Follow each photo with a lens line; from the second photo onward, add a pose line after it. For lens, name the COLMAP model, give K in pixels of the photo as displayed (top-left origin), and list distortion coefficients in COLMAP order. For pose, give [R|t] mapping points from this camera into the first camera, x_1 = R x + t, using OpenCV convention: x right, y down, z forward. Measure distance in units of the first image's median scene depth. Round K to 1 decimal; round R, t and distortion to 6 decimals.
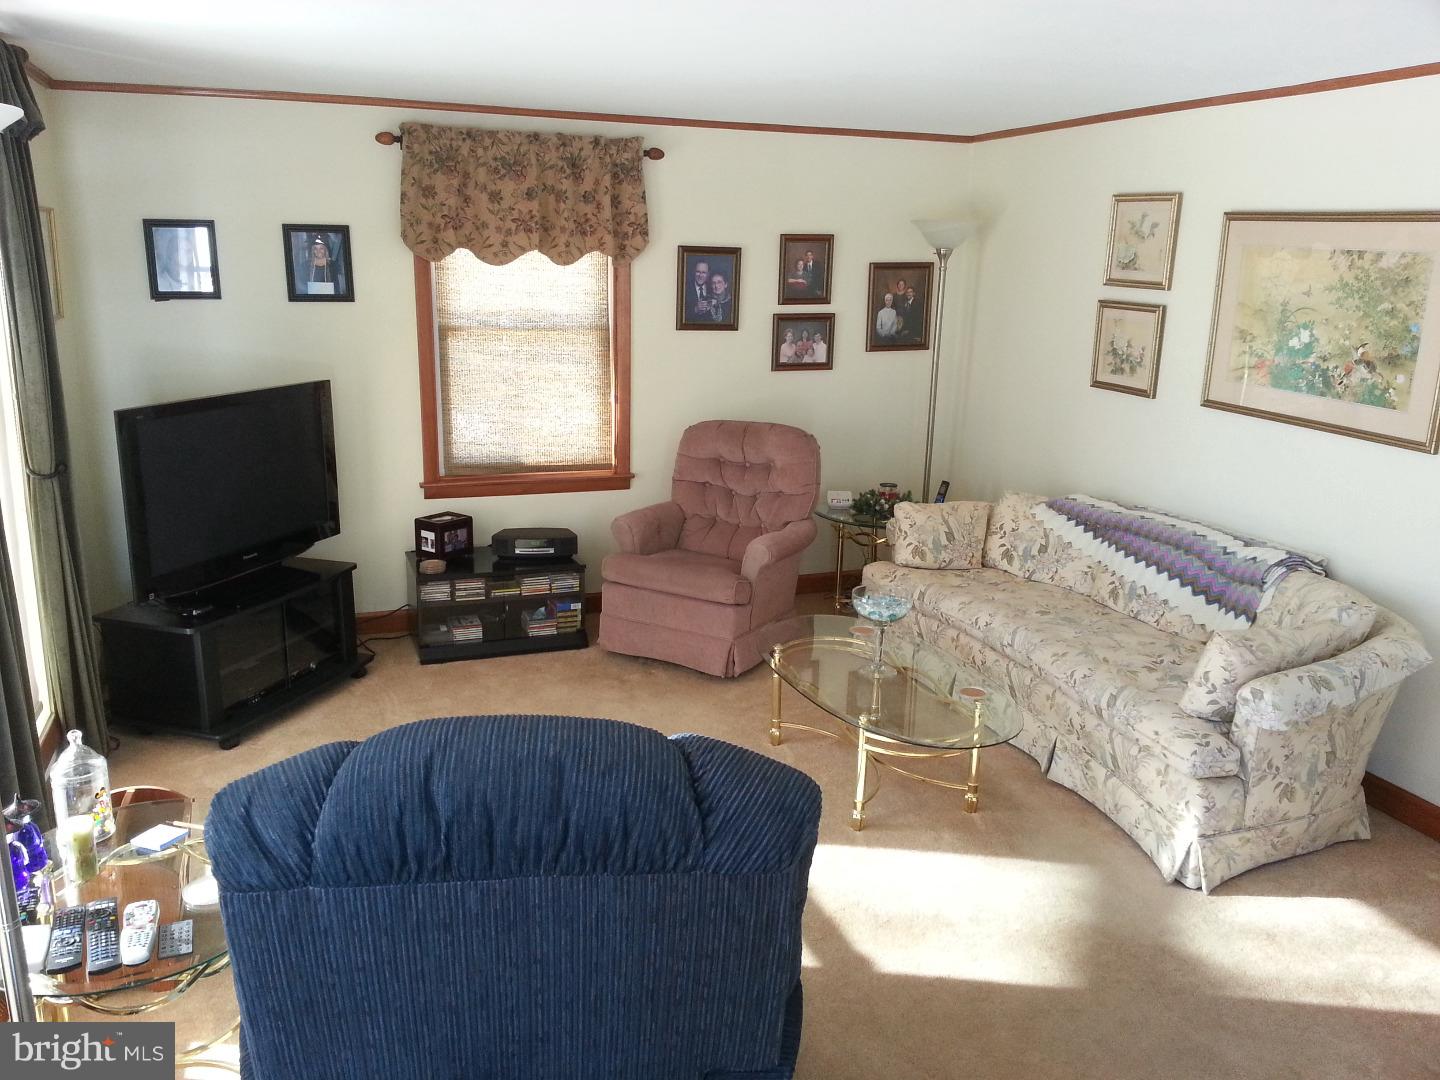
lens RADIAL K [[1209.8, 0, 712.3], [0, 1209.8, 545.6], [0, 0, 1]] dist [0.055487, -0.086078]
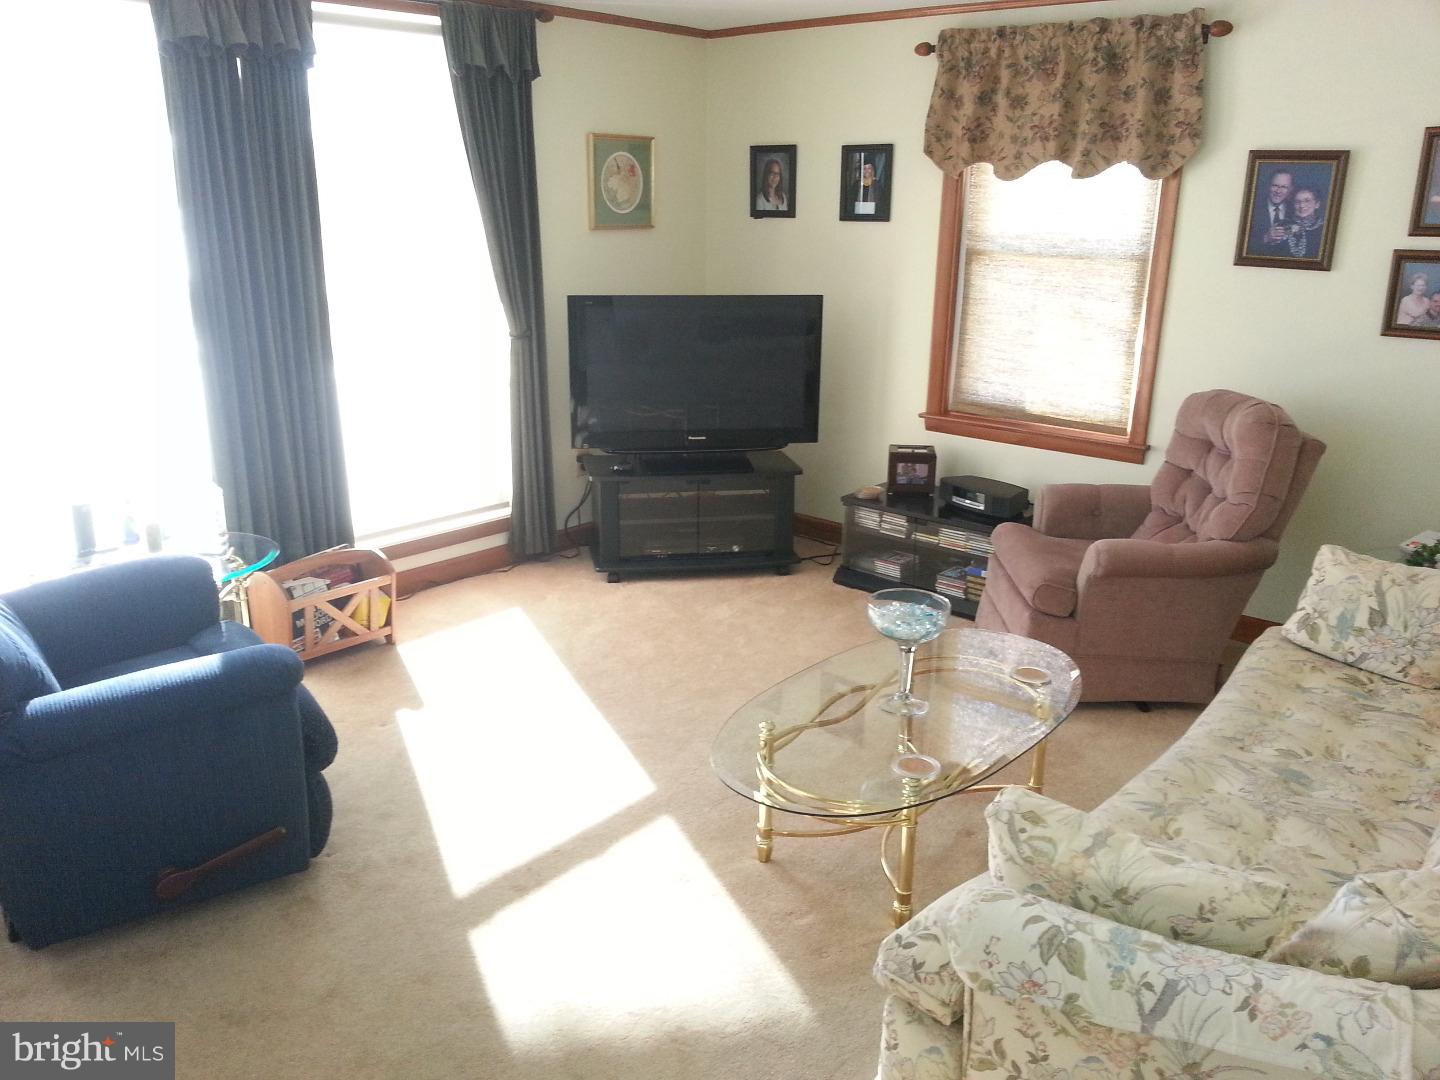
lens RADIAL K [[1209.8, 0, 705.9], [0, 1209.8, 549.3], [0, 0, 1]] dist [0.055487, -0.086078]
pose [[0.436110, 0.240288, -0.867219, 0.556289], [-0.214853, 0.963624, 0.158954, -0.063598], [0.873868, 0.117003, 0.471873, 0.410083]]
